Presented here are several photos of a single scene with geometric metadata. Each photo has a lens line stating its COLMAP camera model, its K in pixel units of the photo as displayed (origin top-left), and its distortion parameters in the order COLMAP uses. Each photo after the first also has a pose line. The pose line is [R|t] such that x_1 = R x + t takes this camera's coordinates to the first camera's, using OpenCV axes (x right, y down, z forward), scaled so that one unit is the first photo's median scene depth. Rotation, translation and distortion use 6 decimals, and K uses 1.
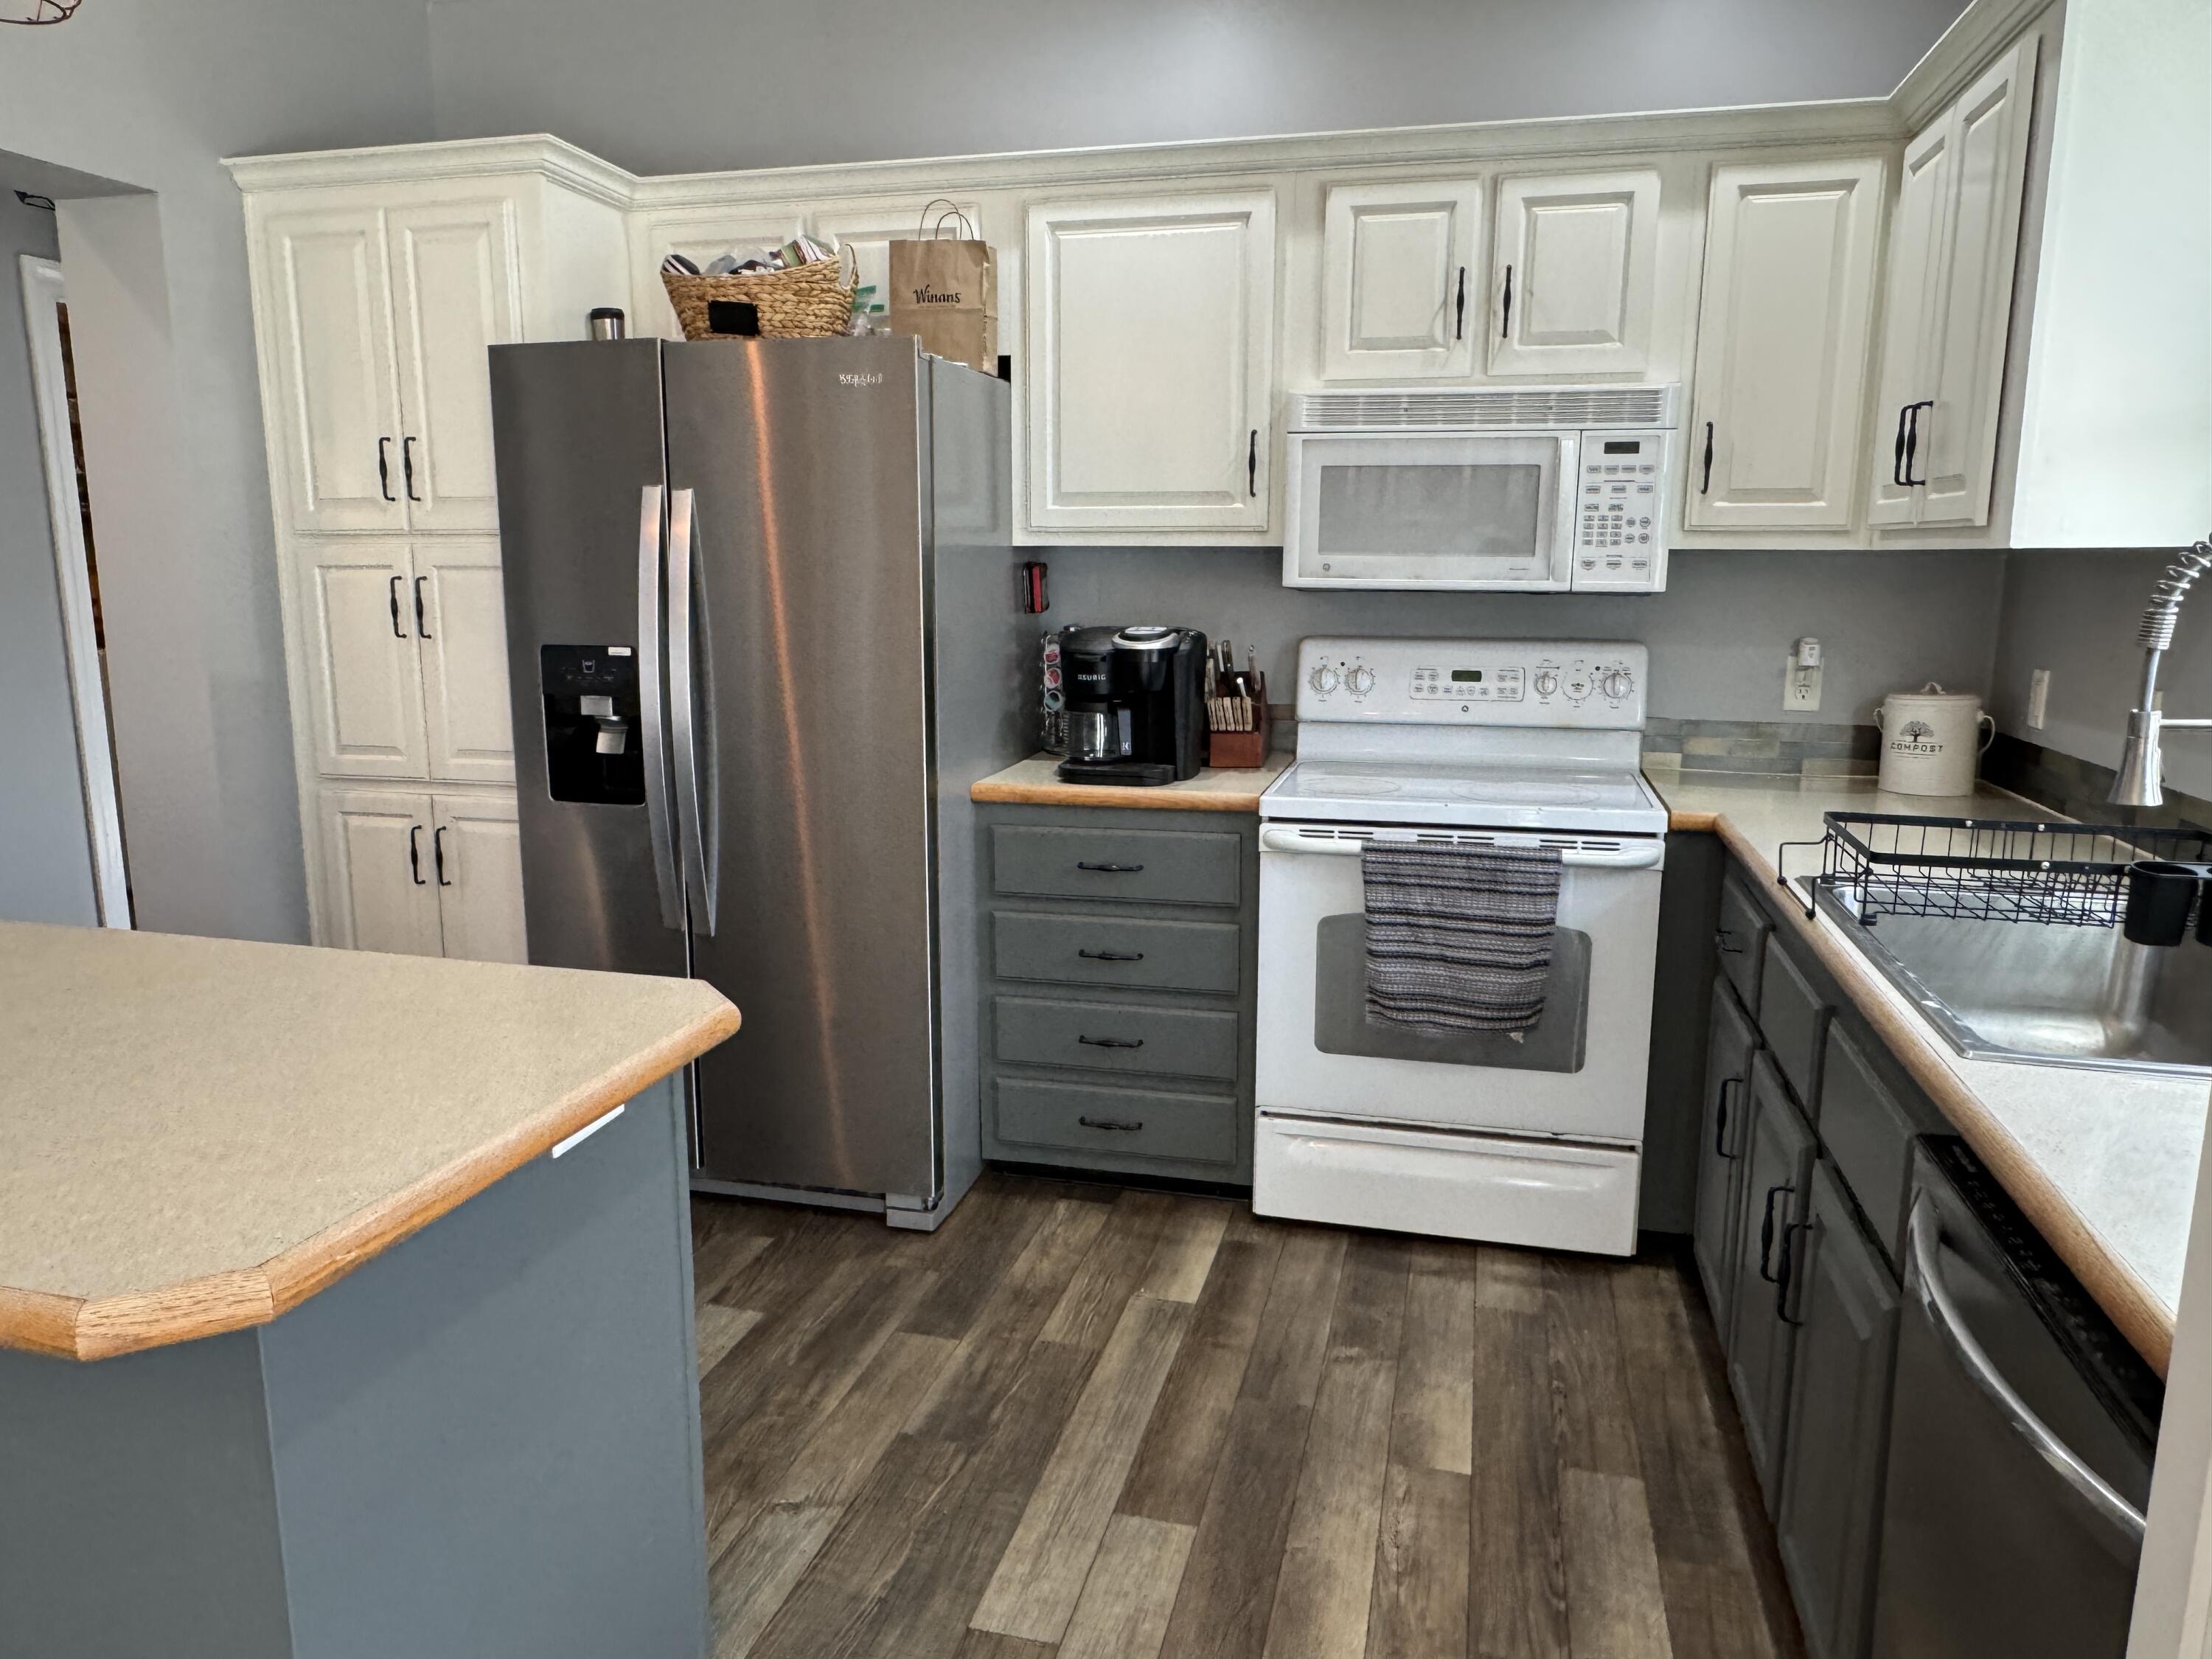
lens RADIAL K [[1488.0, 0, 1107.0], [0, 1488.0, 822.6], [0, 0, 1]] dist [-0.003546, 0.002900]
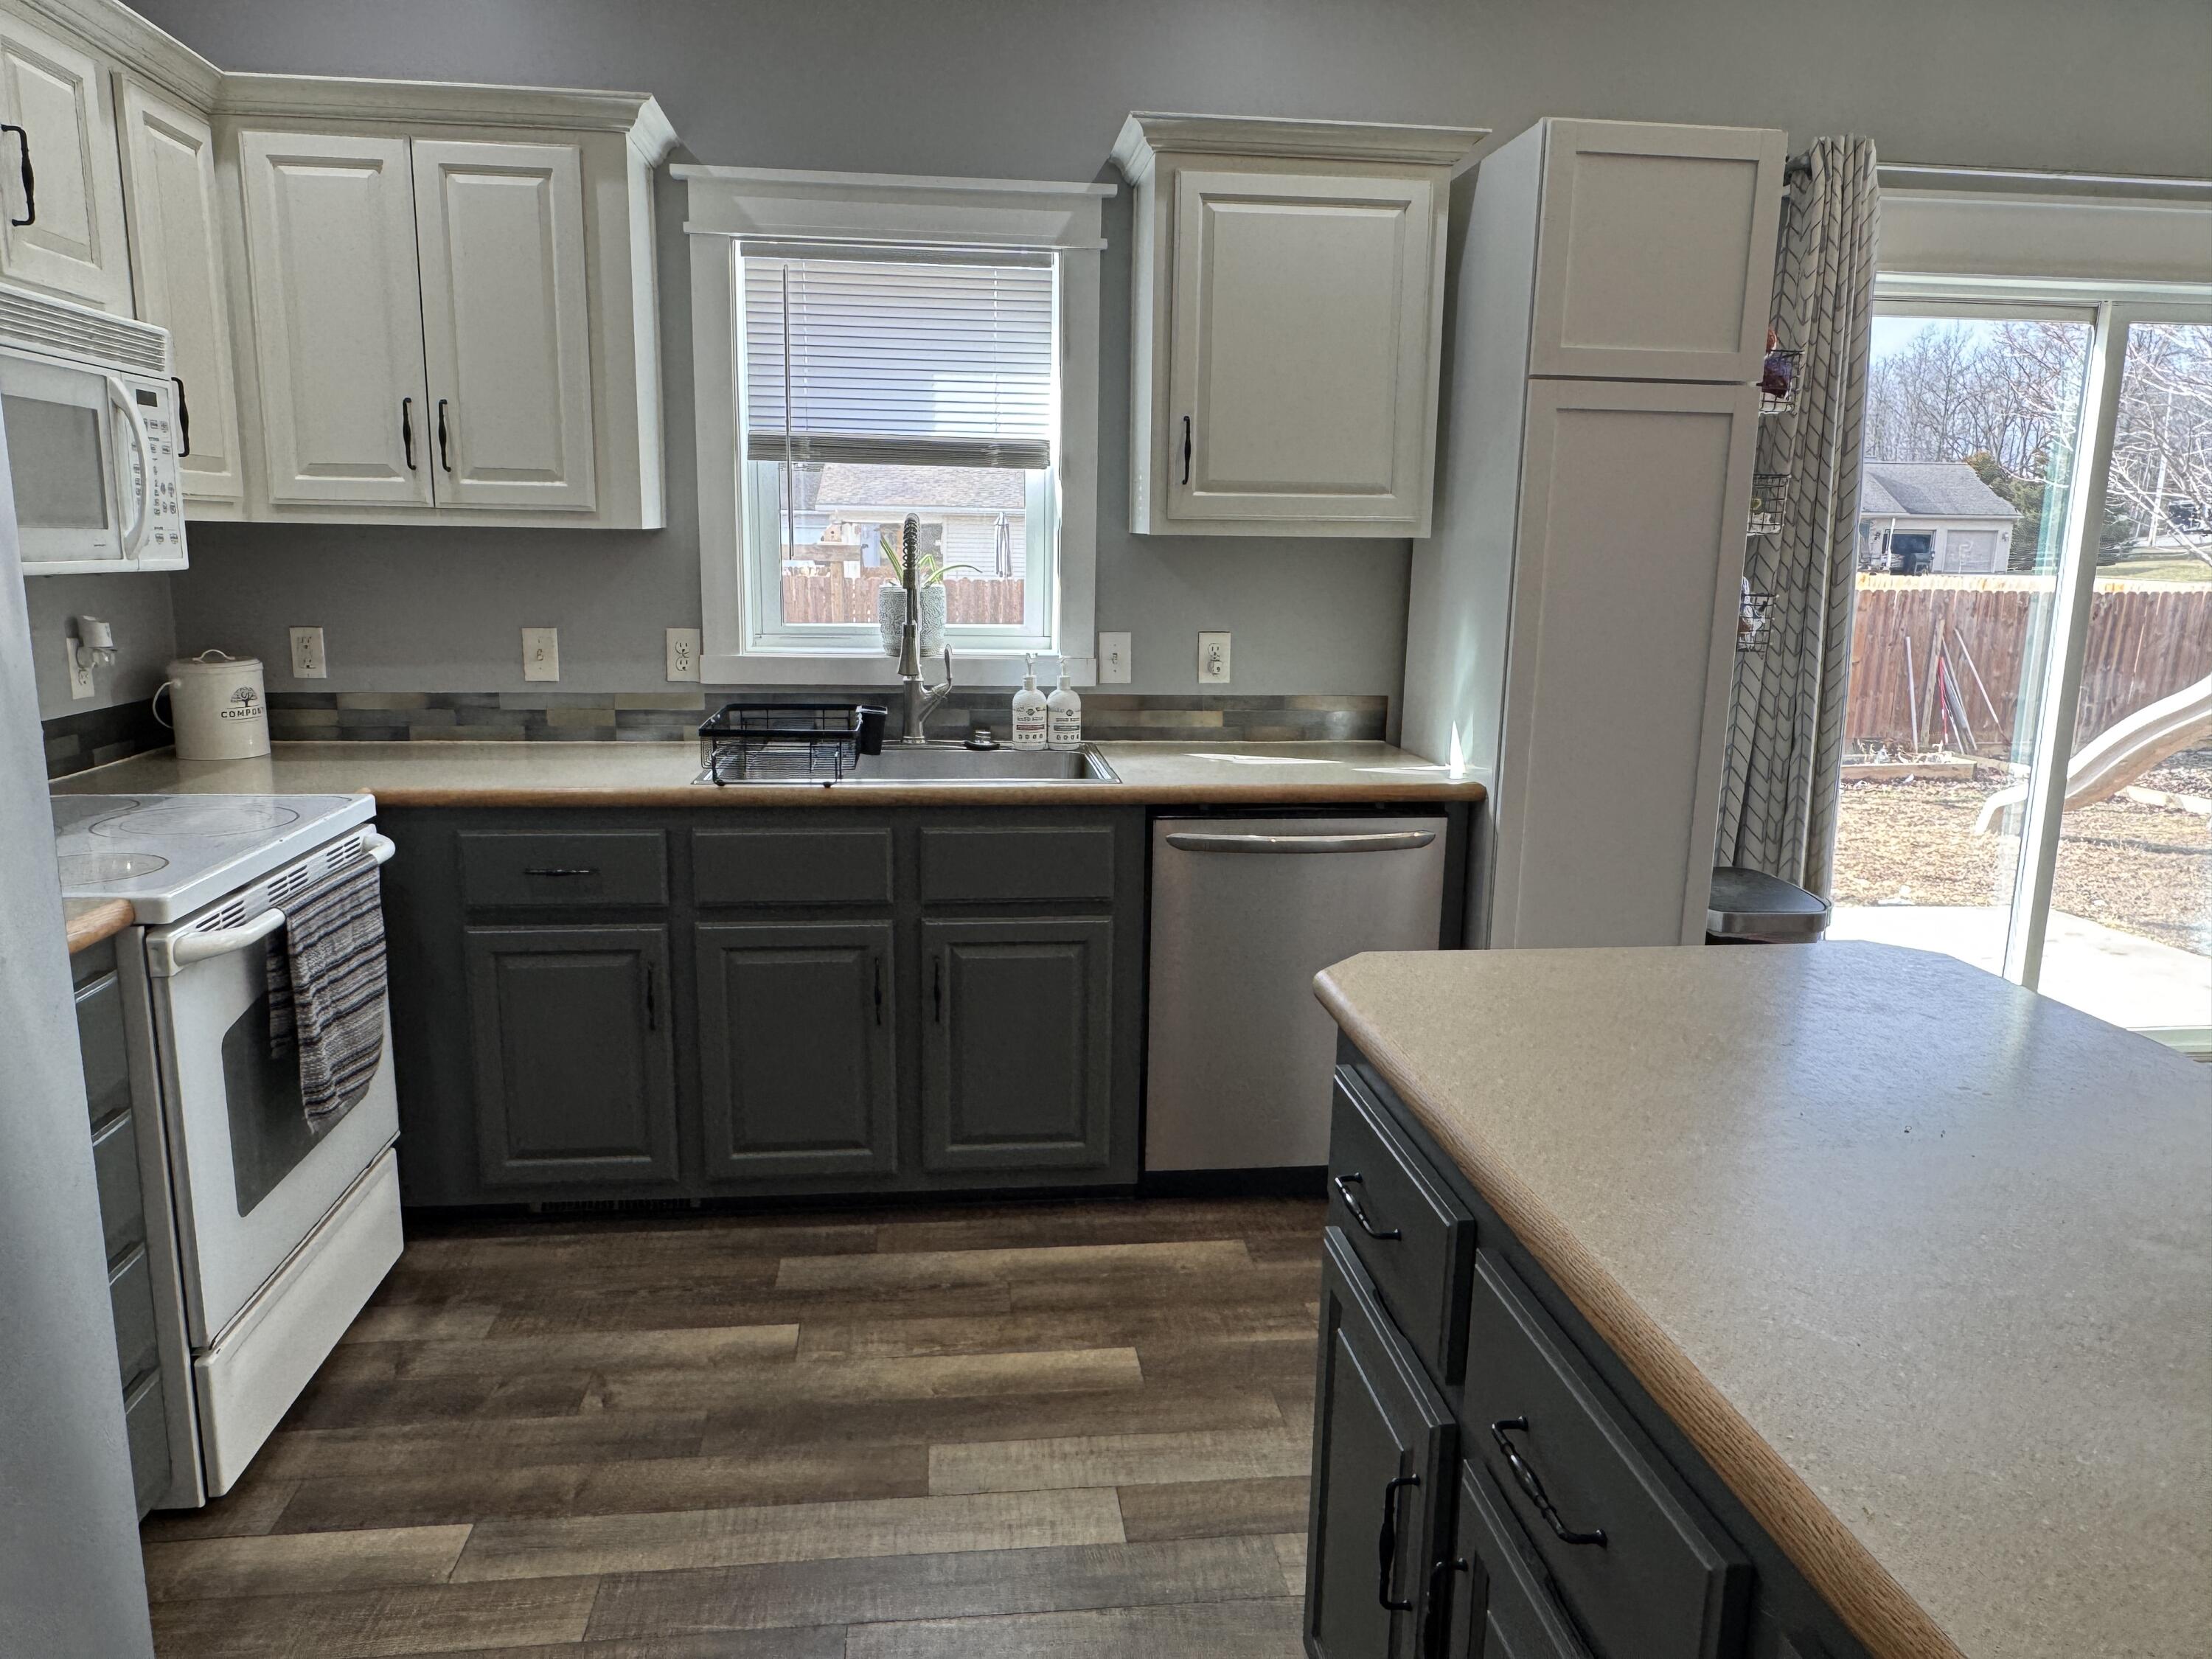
lens RADIAL K [[1488.0, 0, 1069.5], [0, 1488.0, 822.5], [0, 0, 1]] dist [-0.003546, 0.002900]
pose [[-0.332266, -0.188022, 0.924255, -0.730744], [0.164148, 0.953447, 0.252971, -0.171418], [-0.928792, 0.235768, -0.285934, 0.924561]]
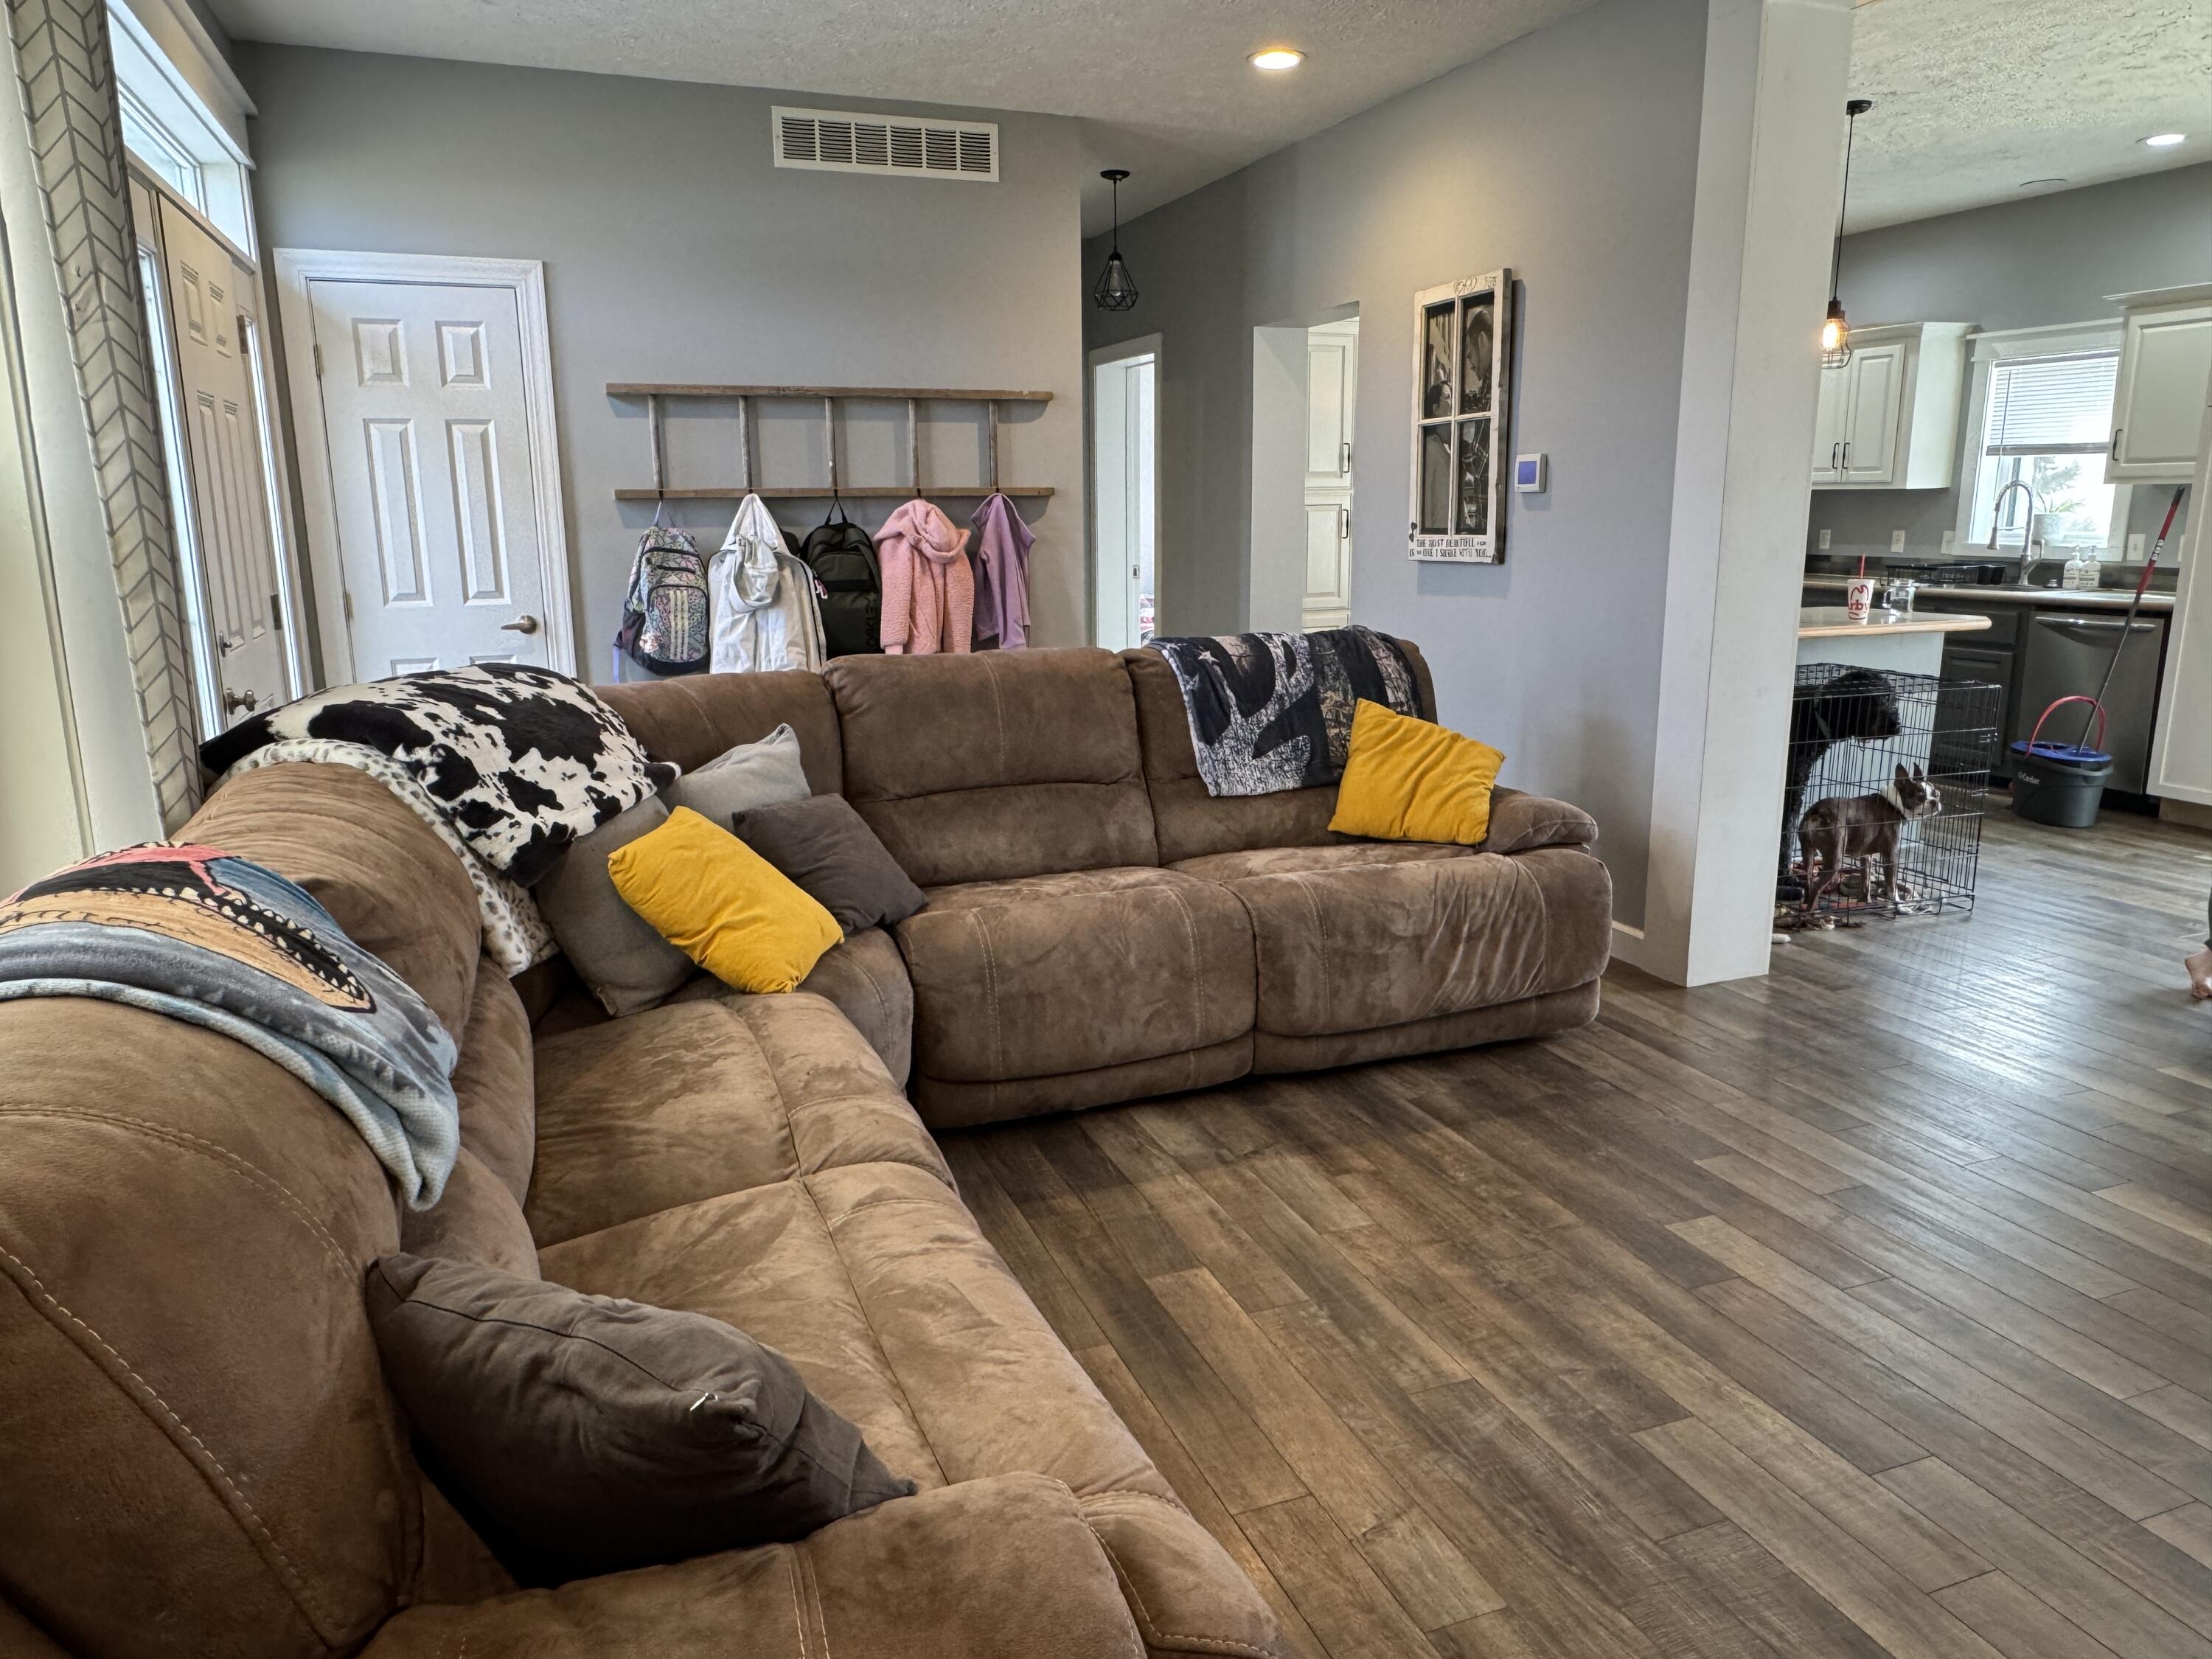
lens RADIAL K [[1488.0, 0, 1105.5], [0, 1488.0, 827.9], [0, 0, 1]] dist [-0.003546, 0.002900]
pose [[0.821729, -0.137844, 0.552955, -2.345710], [0.124912, 0.990276, 0.061234, 0.104530], [-0.556019, 0.018753, 0.830958, -0.535677]]
